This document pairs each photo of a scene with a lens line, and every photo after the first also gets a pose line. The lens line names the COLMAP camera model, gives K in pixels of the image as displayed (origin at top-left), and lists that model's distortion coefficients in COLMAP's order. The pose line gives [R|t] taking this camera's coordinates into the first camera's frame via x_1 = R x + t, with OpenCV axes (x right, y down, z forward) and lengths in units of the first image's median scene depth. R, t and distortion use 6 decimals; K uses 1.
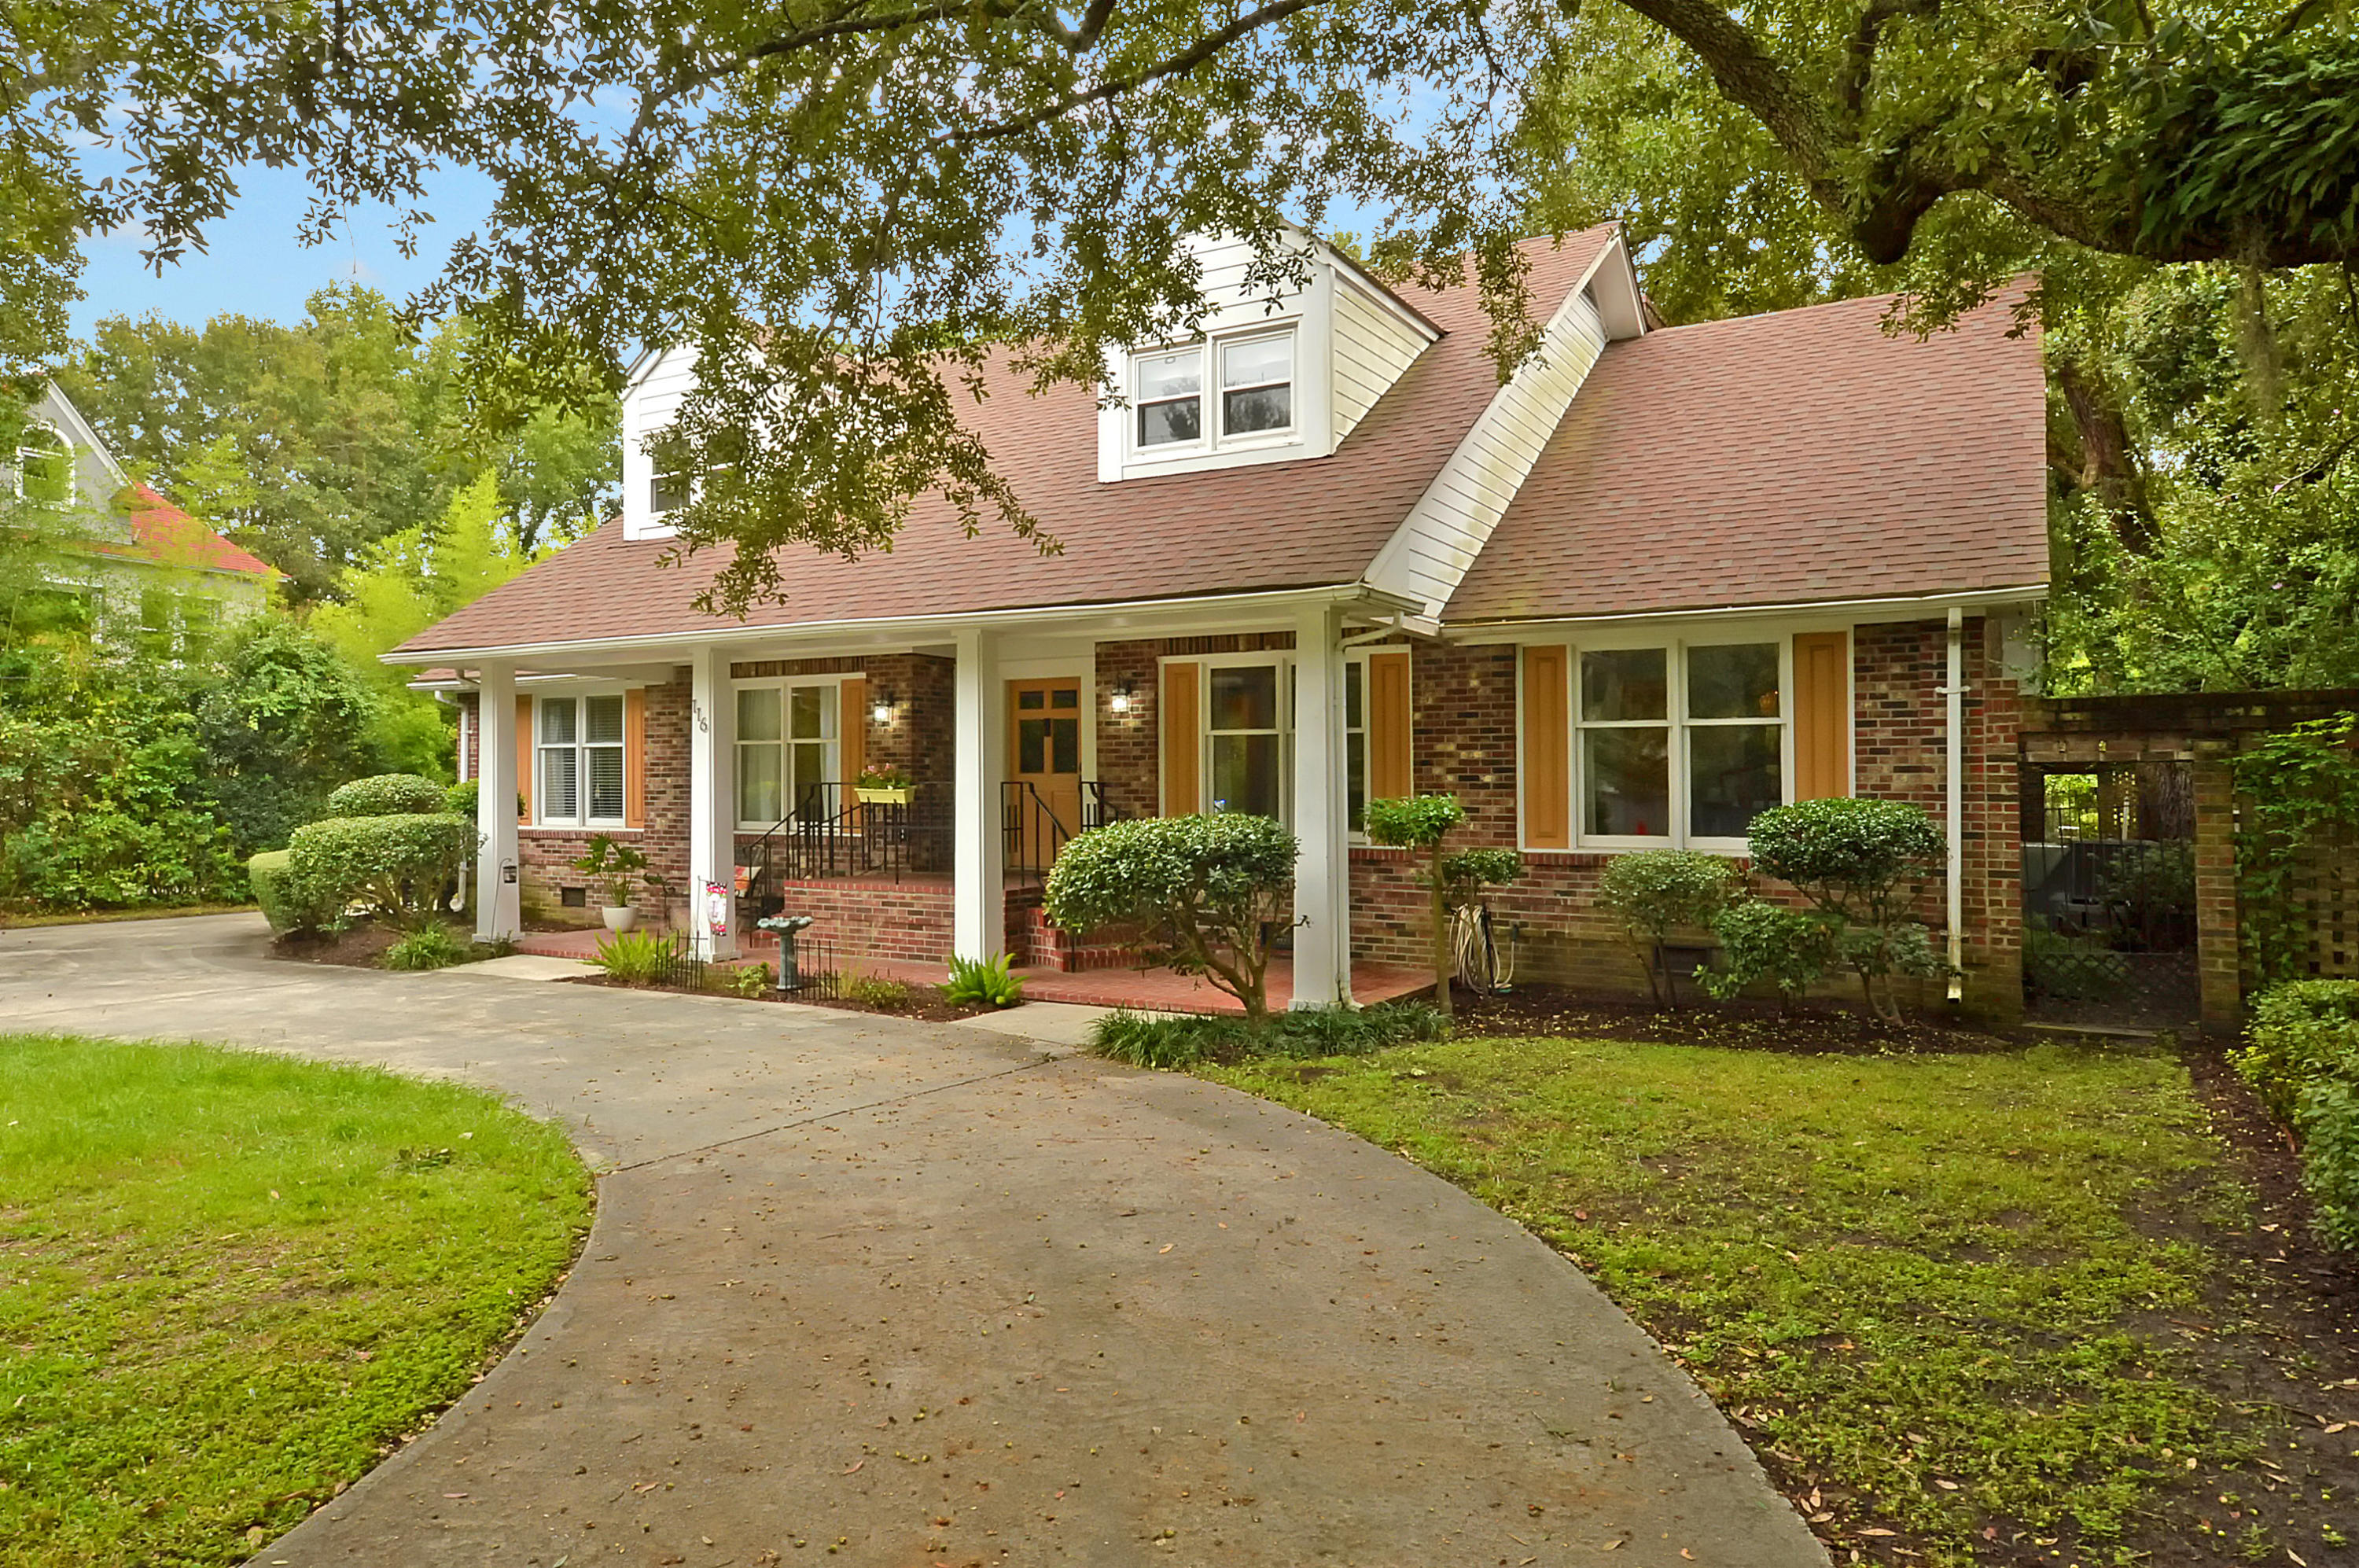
lens RADIAL K [[1423.2, 0, 1179.5], [0, 1423.2, 784.0], [0, 0, 1]] dist [-0.000735, -0.000199]
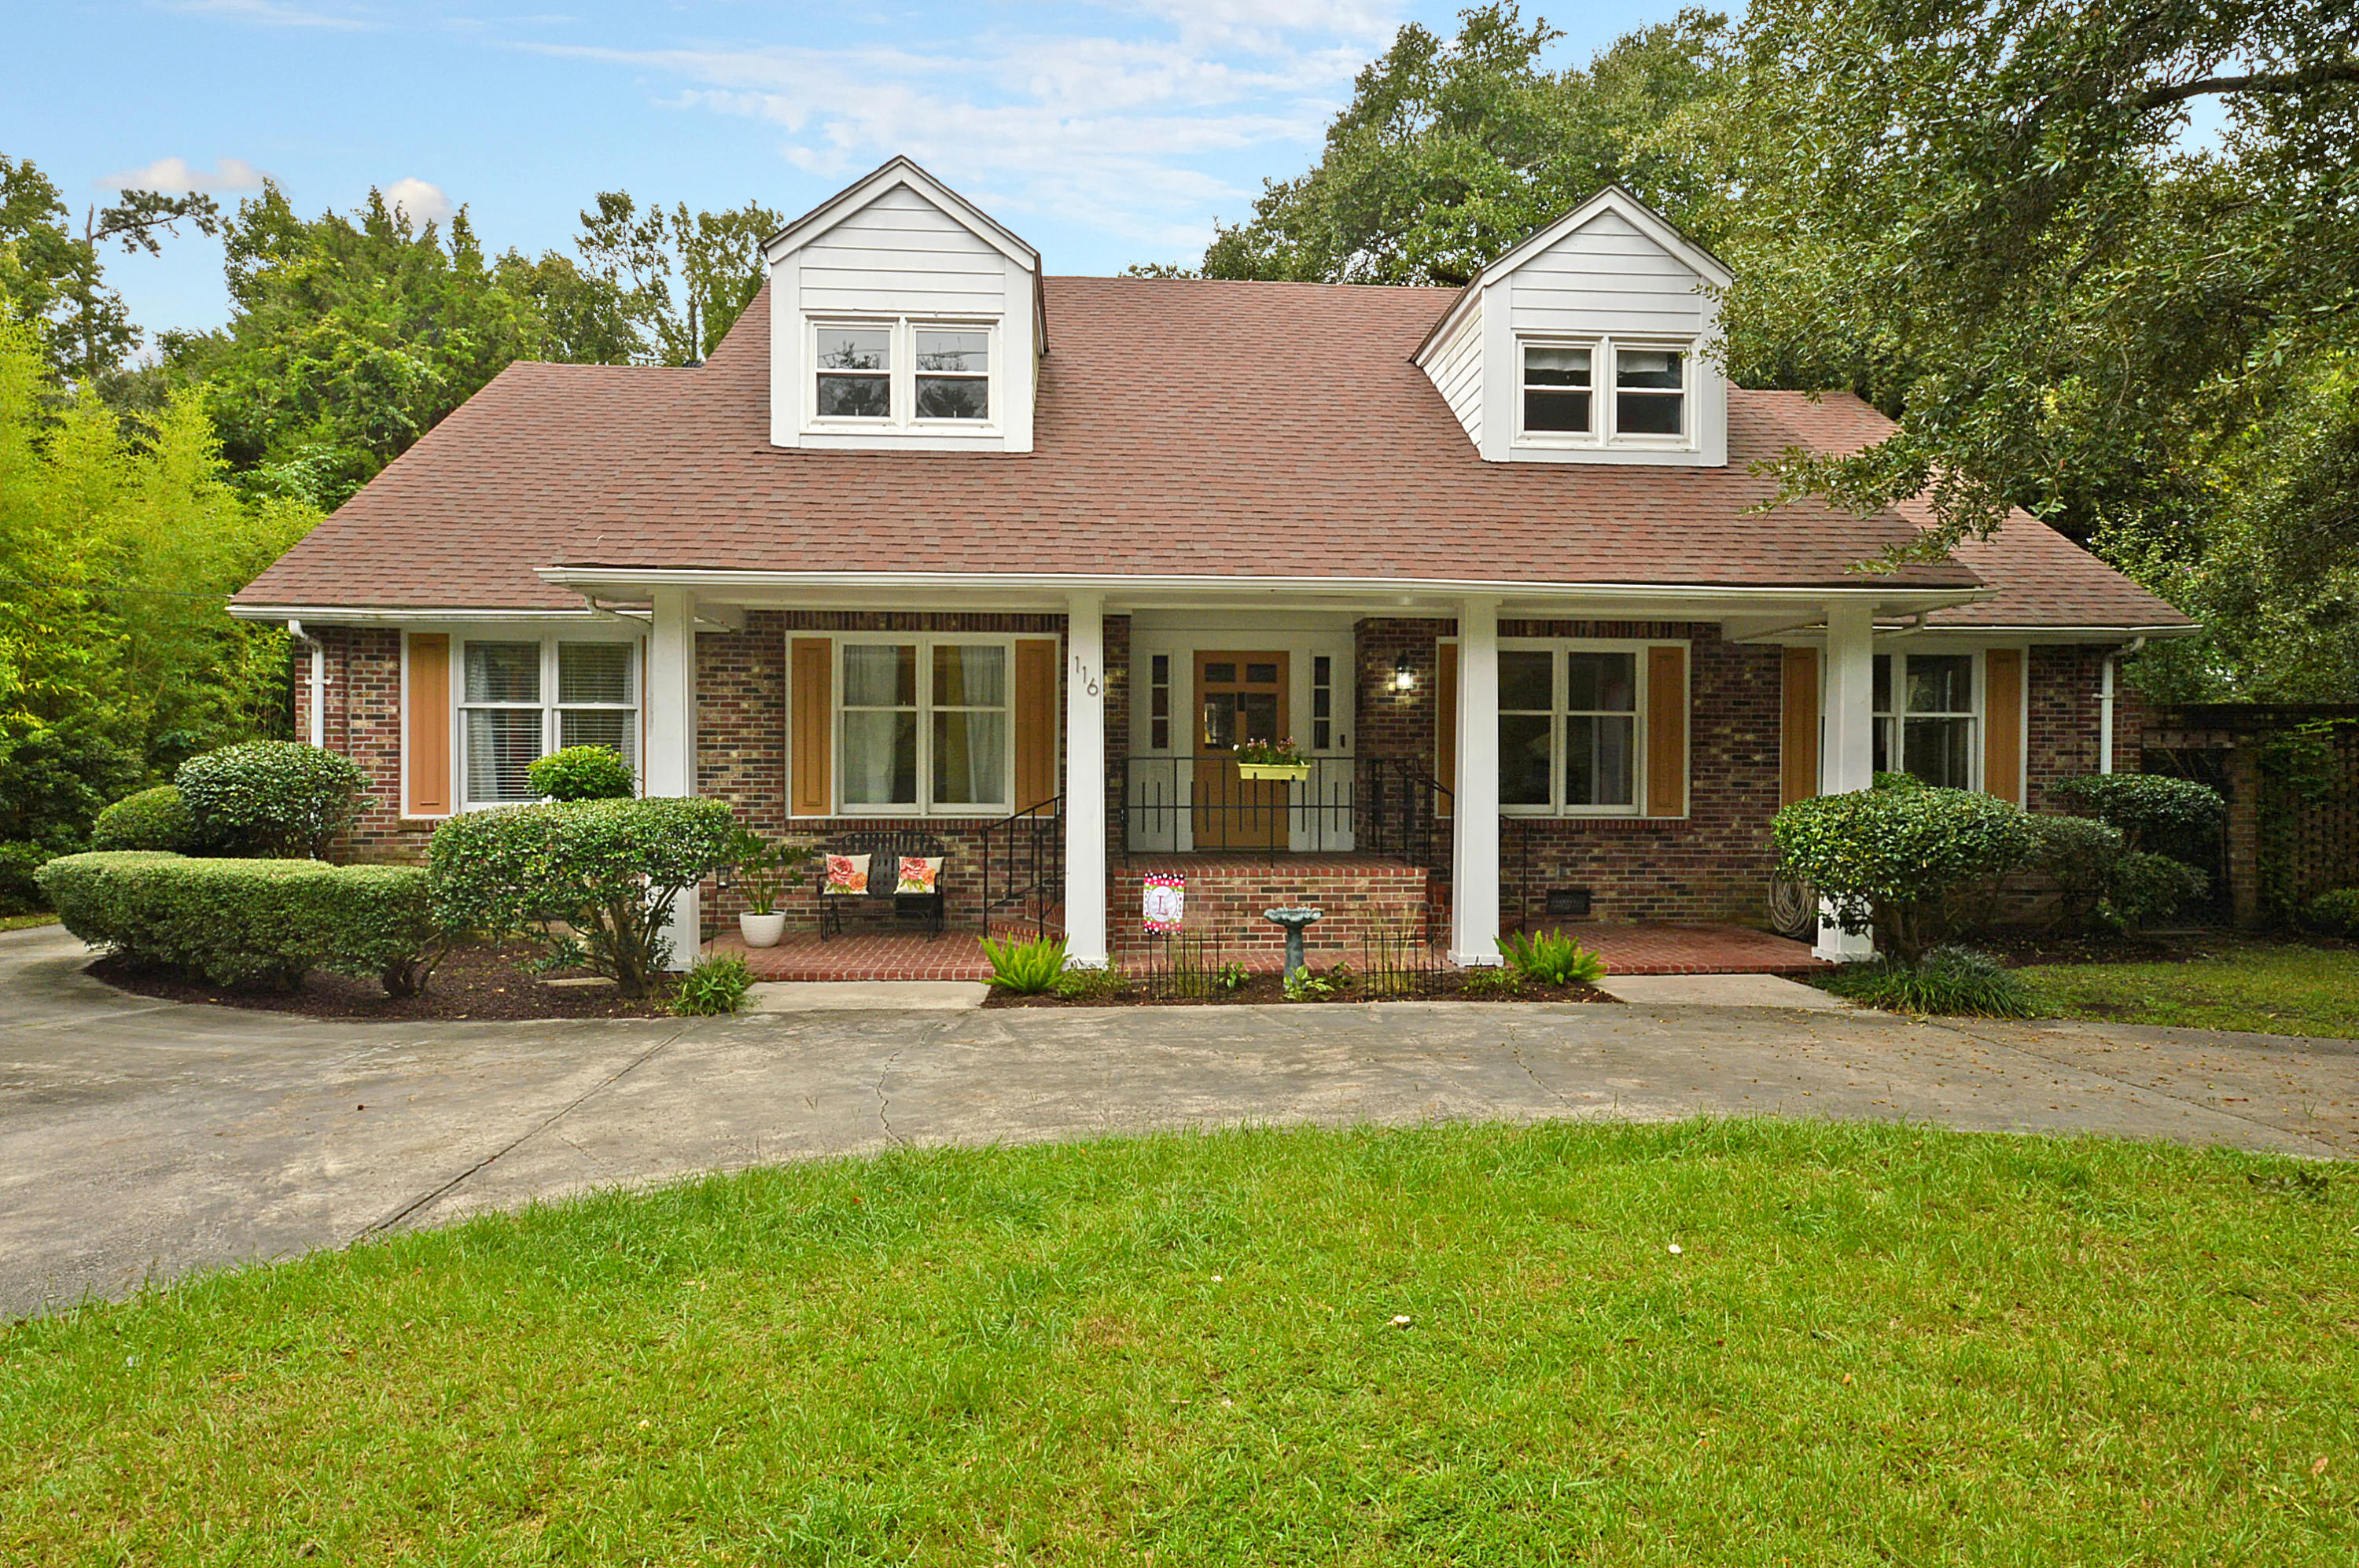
lens RADIAL K [[1228.0, 0, 1256.6], [0, 1228.0, 781.3], [0, 0, 1]] dist [0.006075, 0.001805]
pose [[0.846290, -0.003816, 0.532708, -0.664668], [-0.004913, 0.999876, 0.014968, 0.002586], [-0.532699, -0.015284, 0.846167, 0.353746]]
